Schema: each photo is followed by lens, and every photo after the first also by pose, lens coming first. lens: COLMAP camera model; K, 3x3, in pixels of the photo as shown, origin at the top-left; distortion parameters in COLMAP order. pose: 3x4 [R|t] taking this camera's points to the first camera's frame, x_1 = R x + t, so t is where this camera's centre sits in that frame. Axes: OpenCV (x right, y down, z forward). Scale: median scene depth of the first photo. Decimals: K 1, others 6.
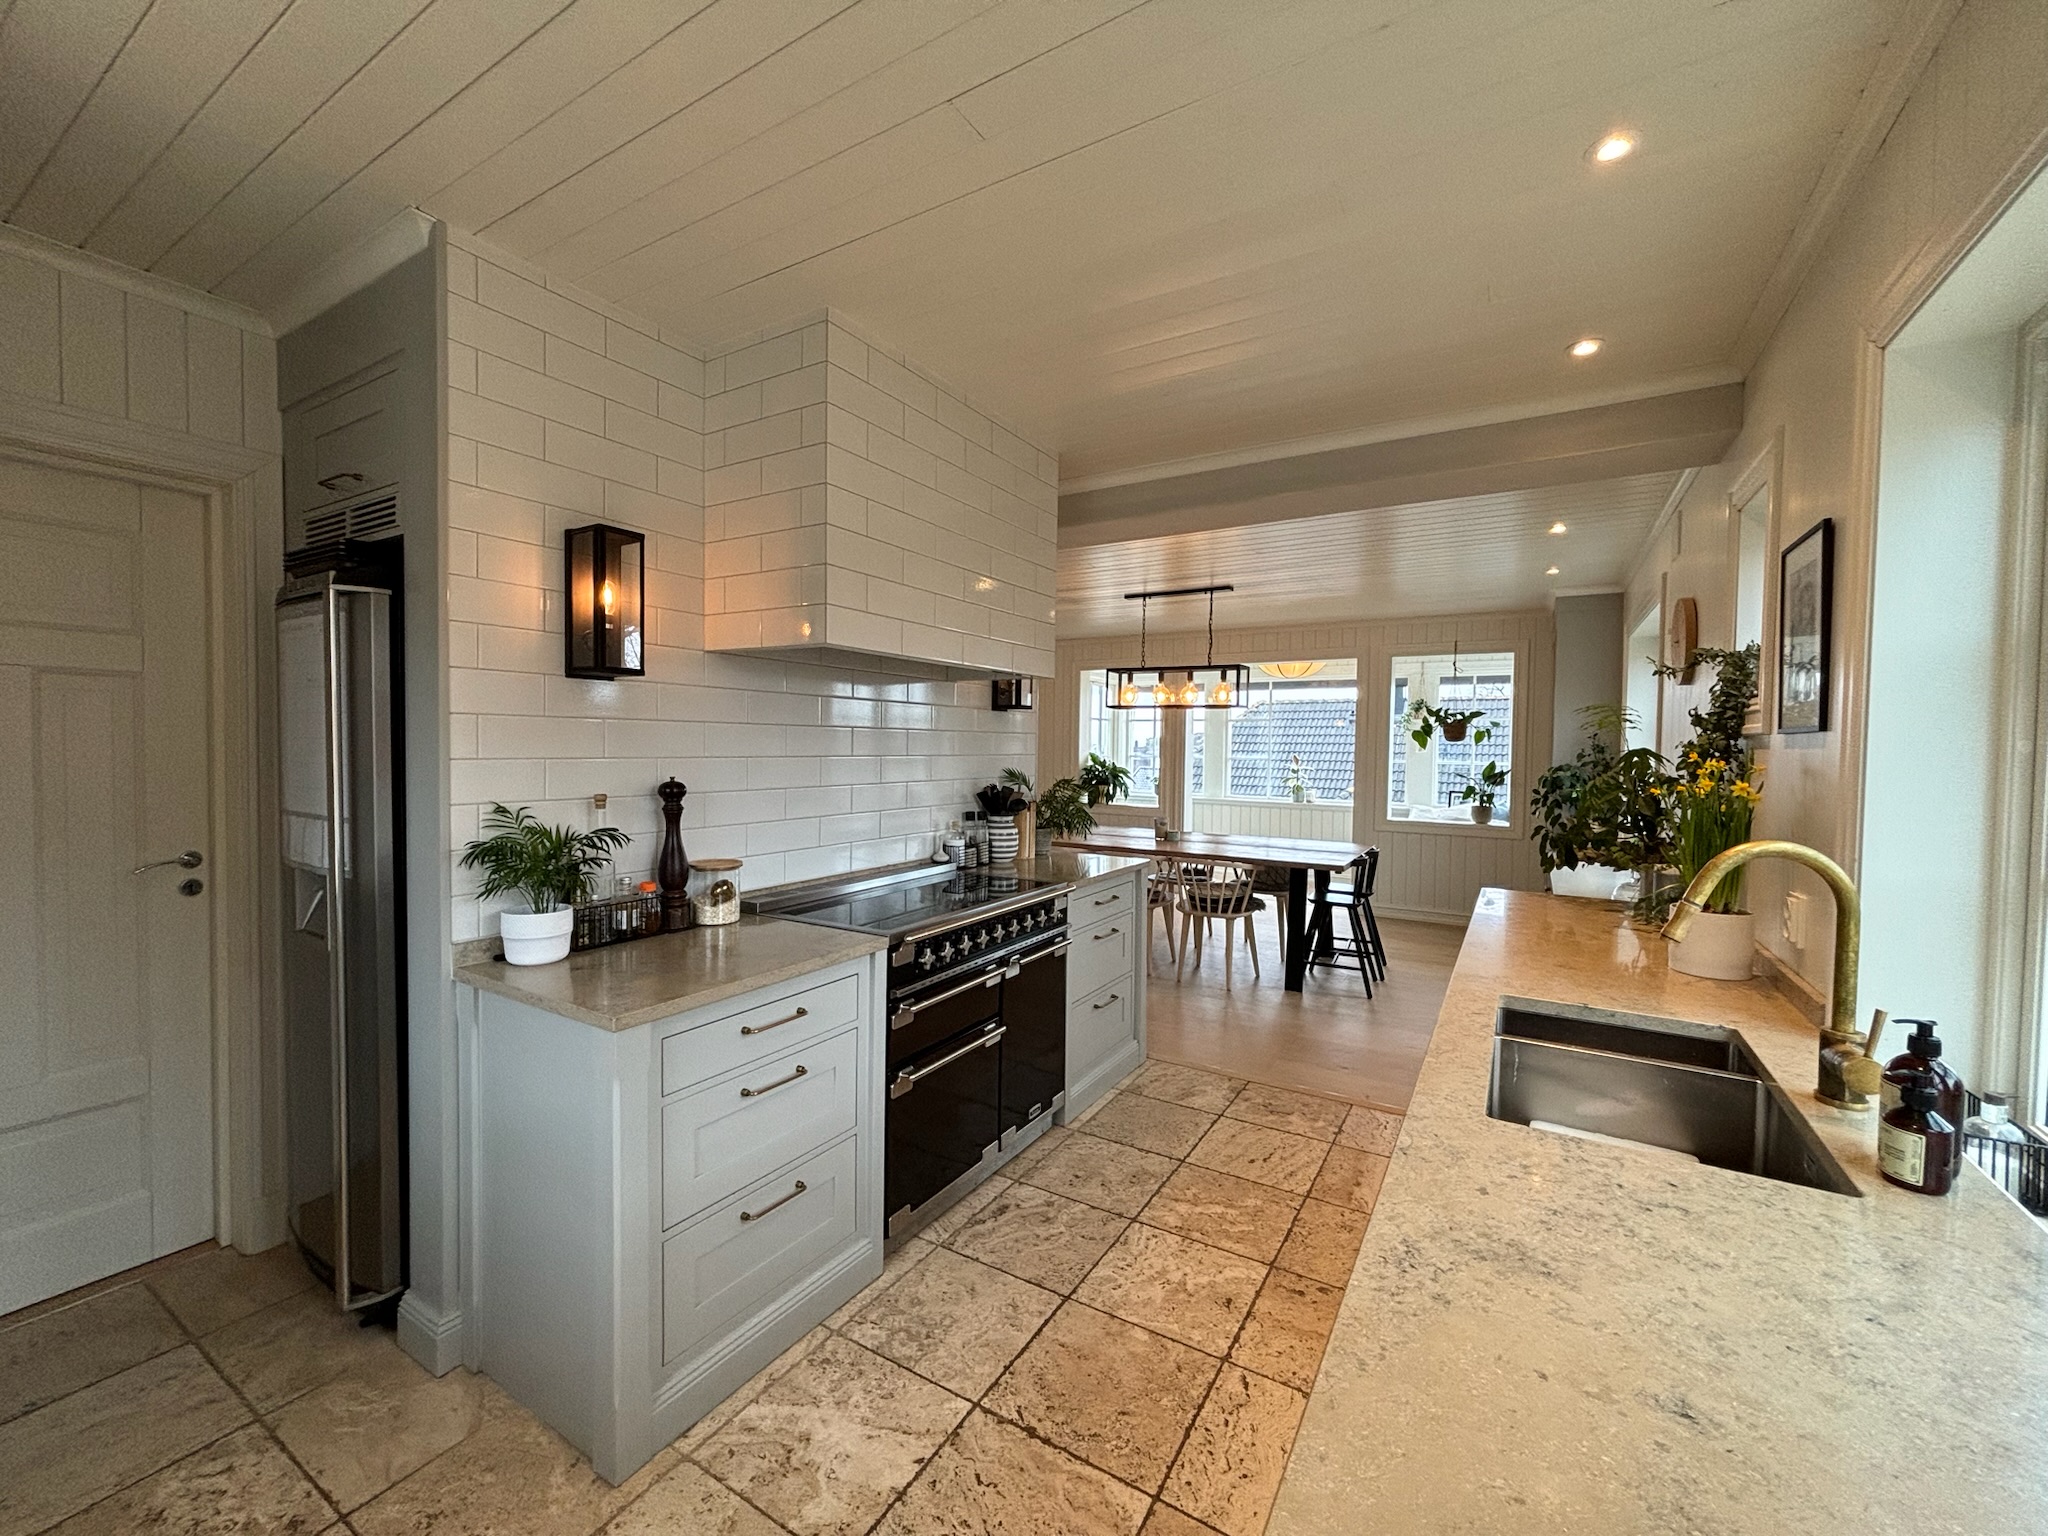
lens RADIAL K [[829.1, 0, 1024.8], [0, 829.1, 767.7], [0, 0, 1]] dist [0.001585, 0.000363]
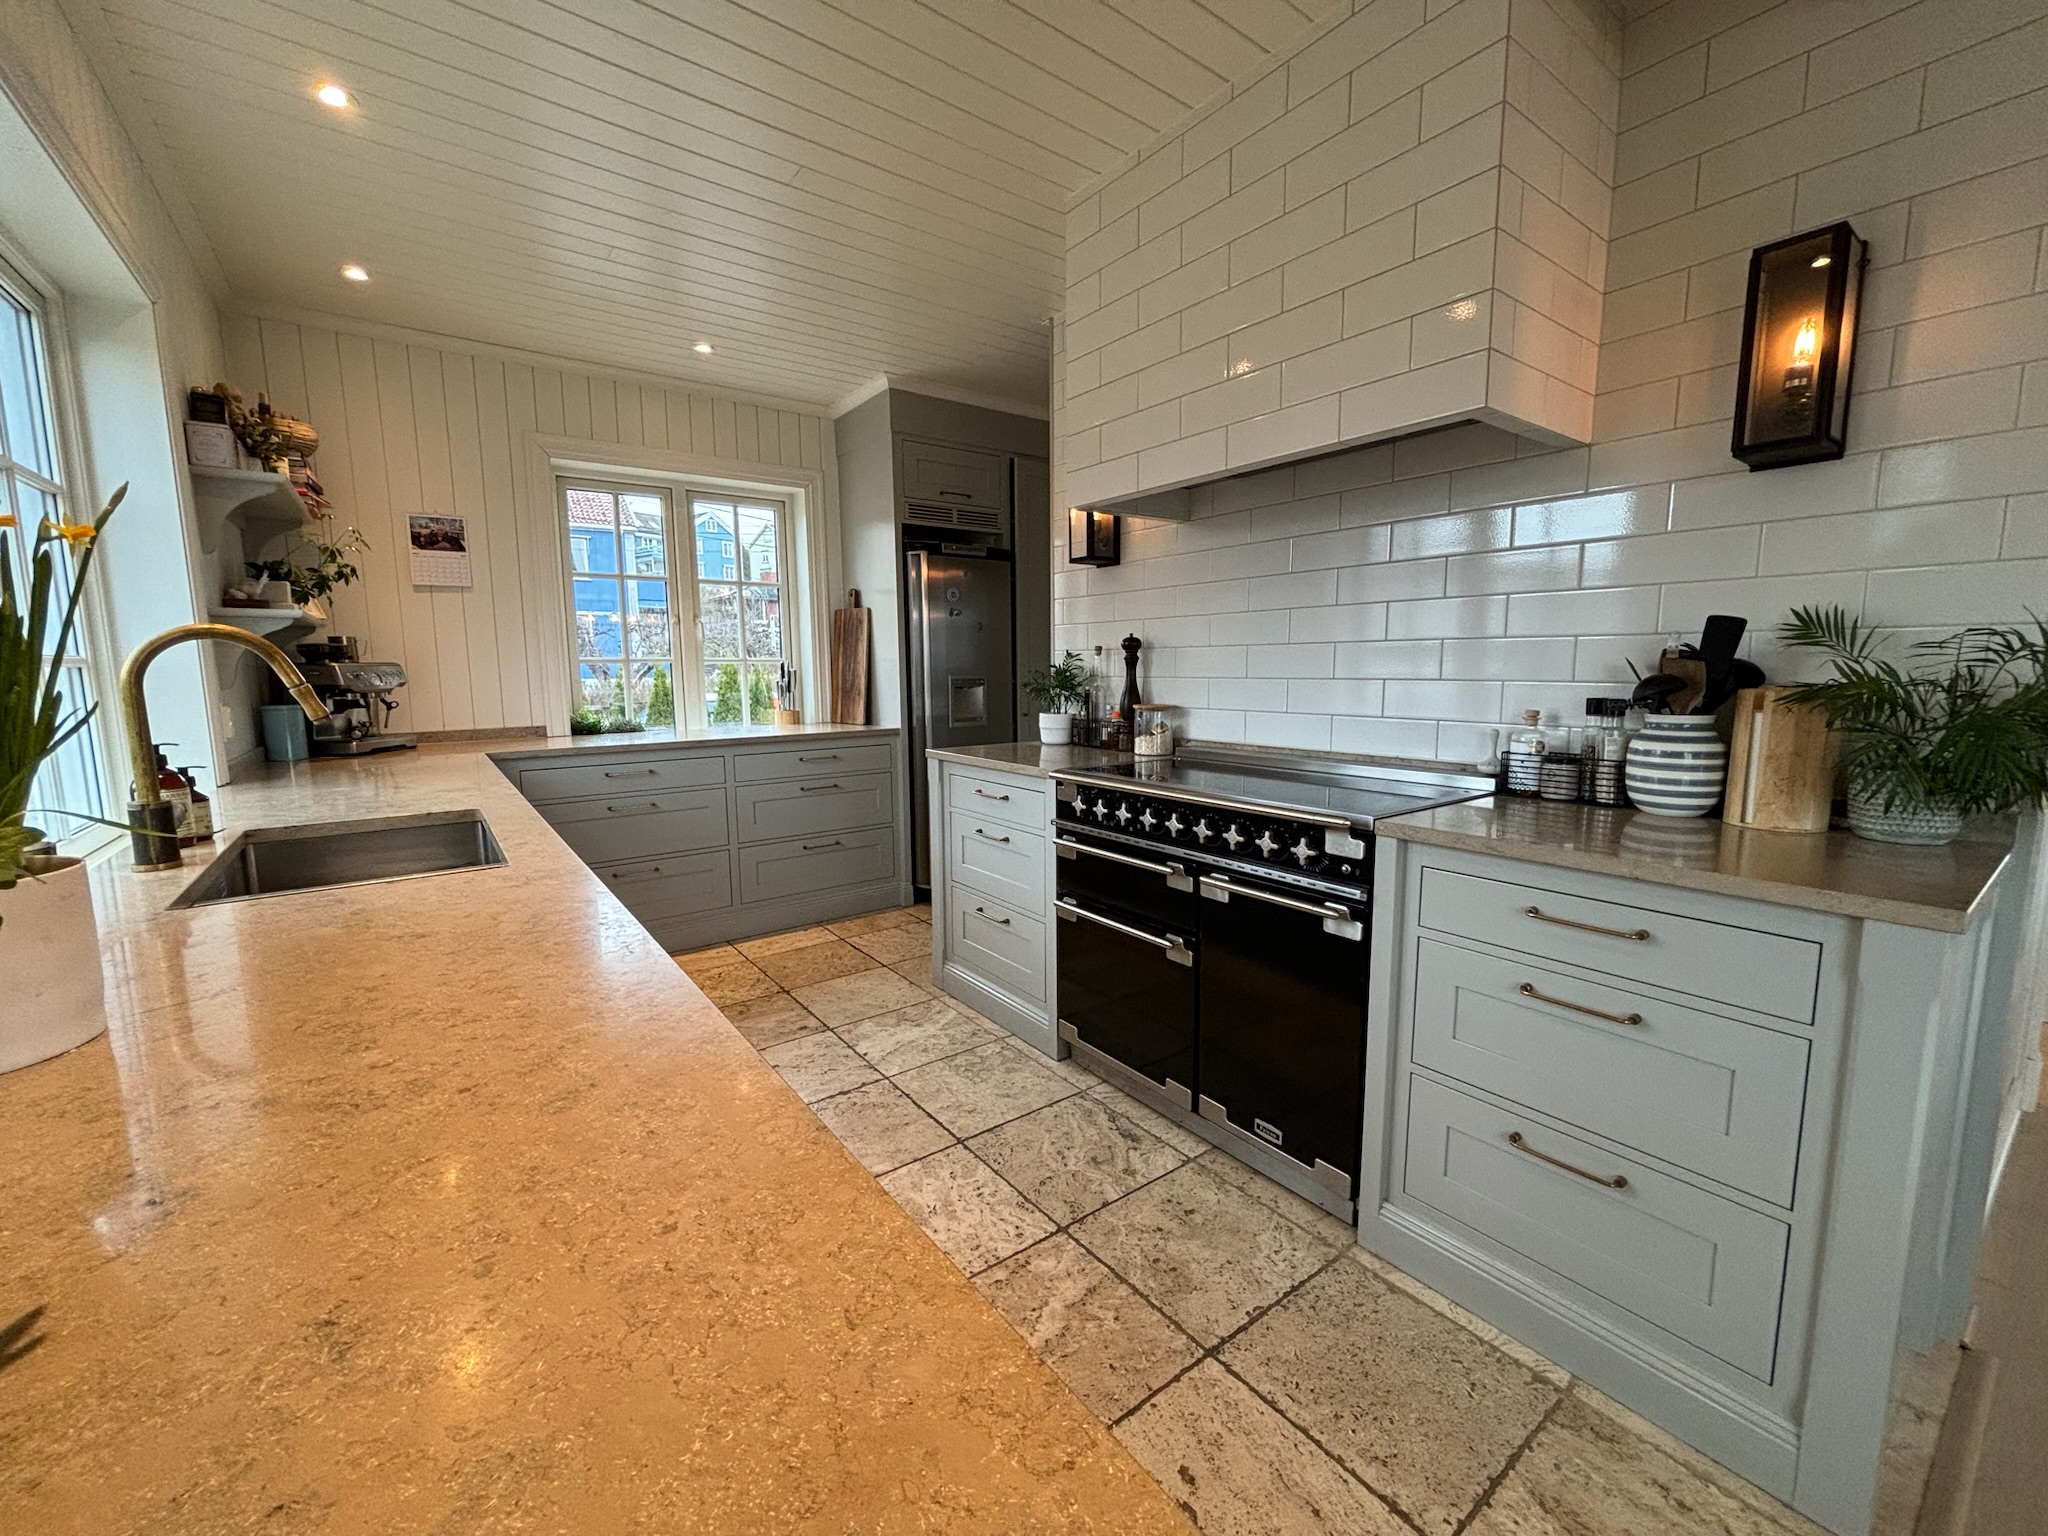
lens RADIAL K [[829.1, 0, 1024.8], [0, 829.1, 767.7], [0, 0, 1]] dist [0.001585, 0.000363]
pose [[-0.374157, 0.106217, -0.921262, 0.821289], [-0.025336, 0.991877, 0.124648, 0.061982], [0.927019, 0.069979, -0.368427, 1.294166]]
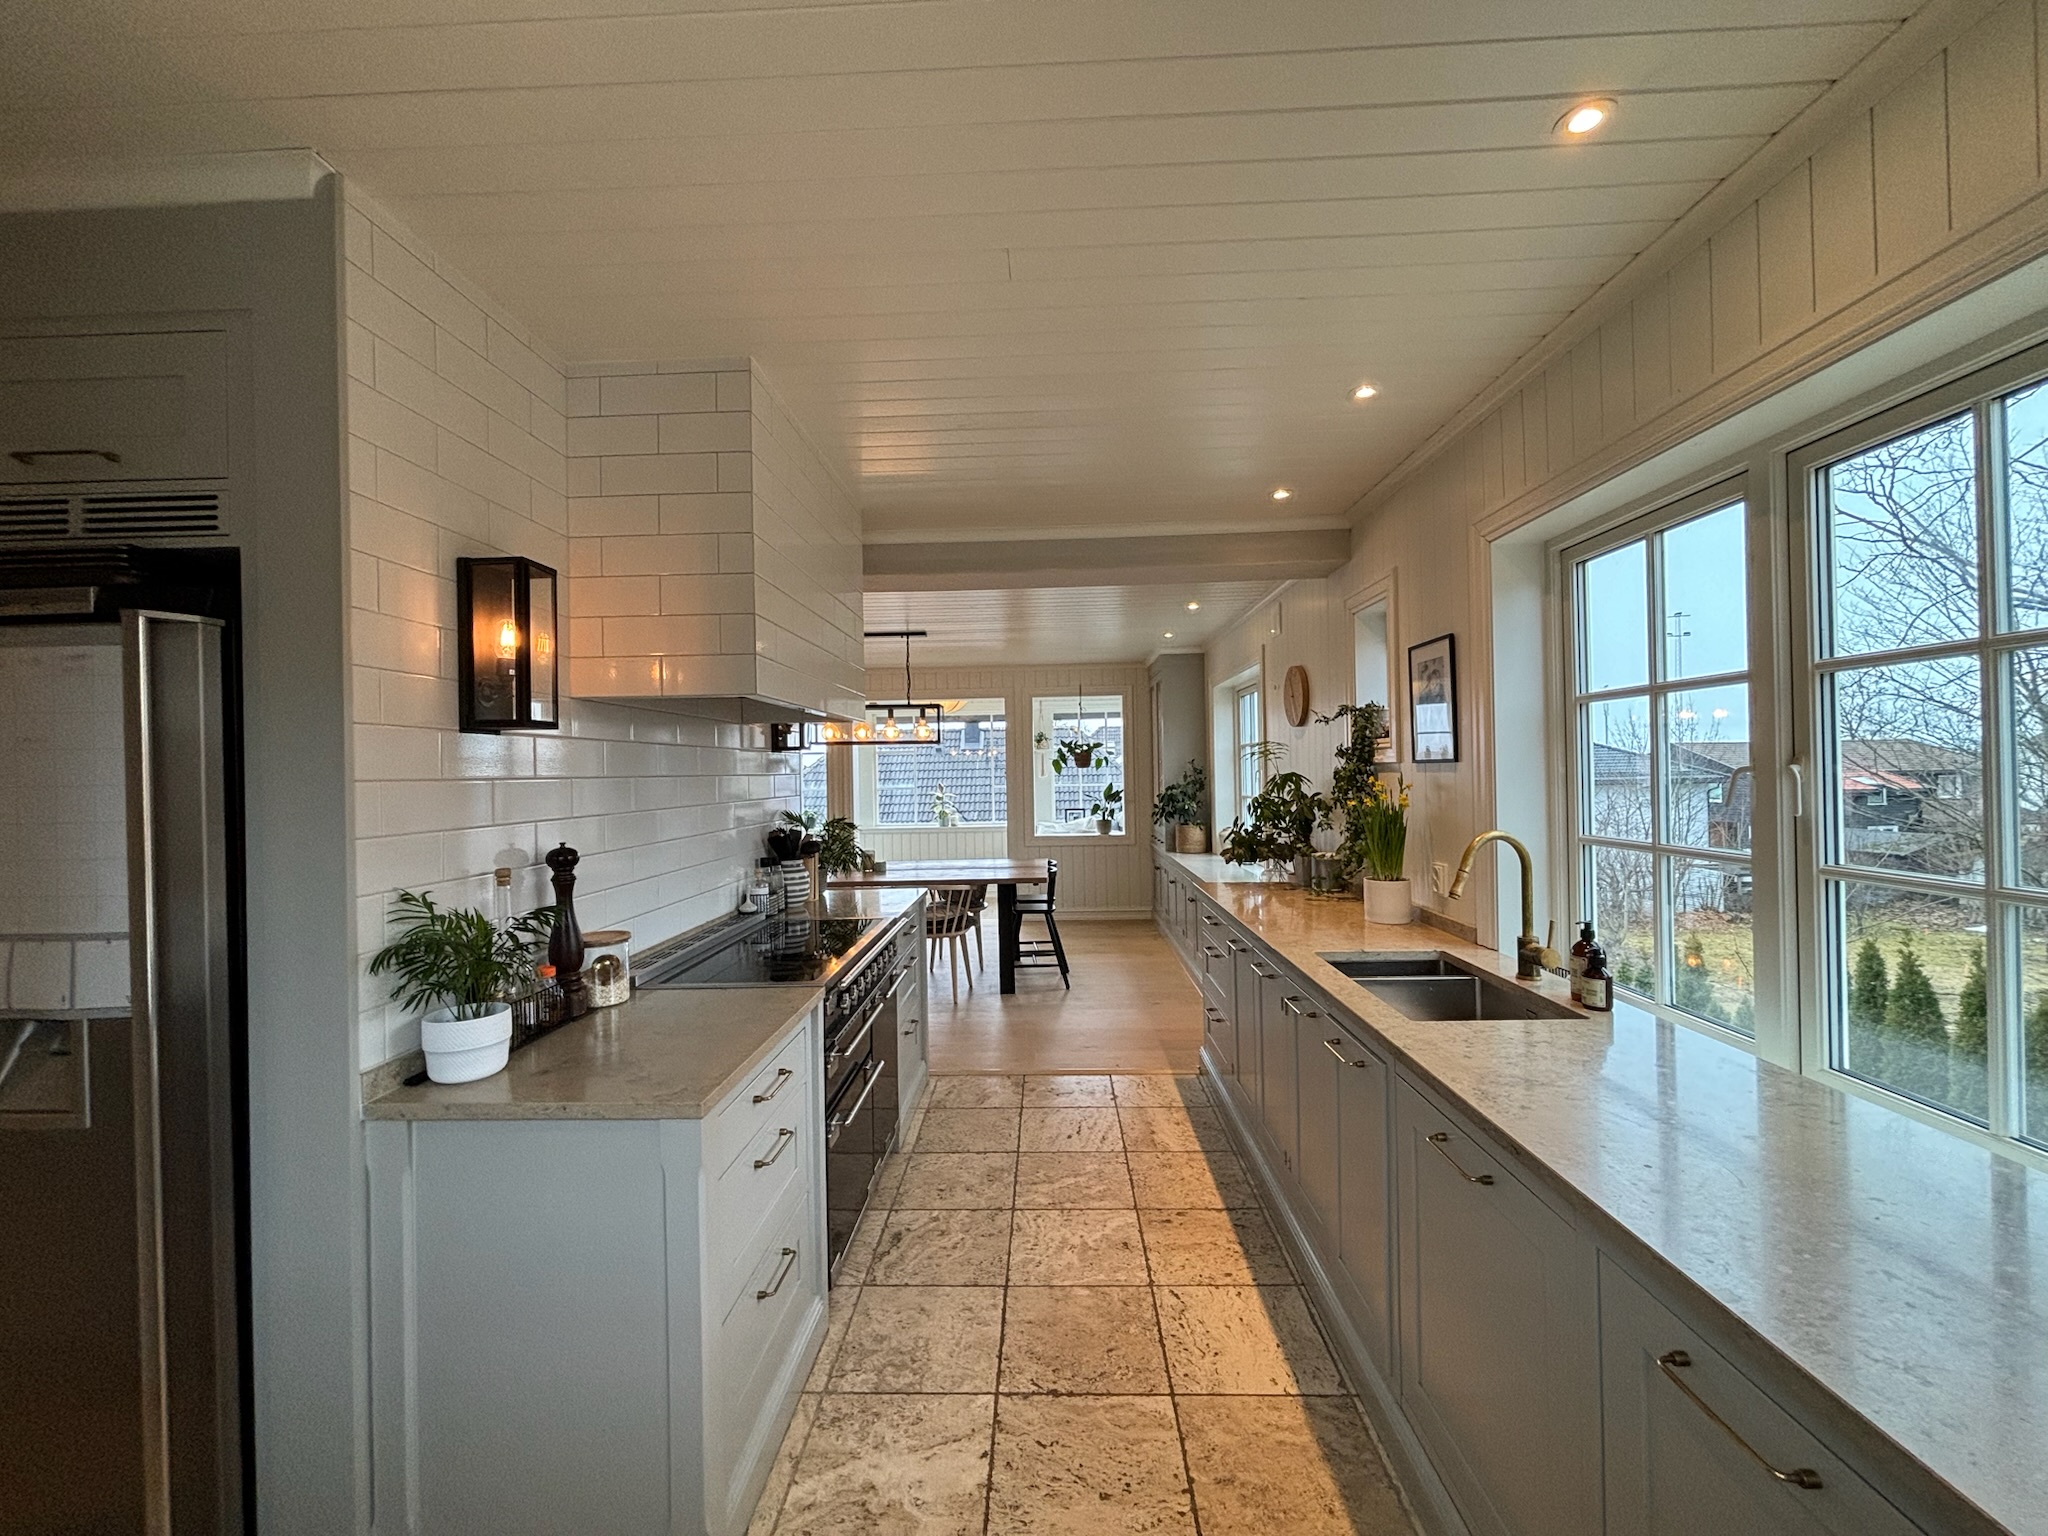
lens RADIAL K [[829.1, 0, 1024.8], [0, 829.1, 767.7], [0, 0, 1]] dist [0.001585, 0.000363]
pose [[0.869274, -0.028704, 0.493496, -0.418106], [0.045706, 0.998703, -0.022420, -0.024988], [-0.492213, 0.042045, 0.869459, -0.004928]]
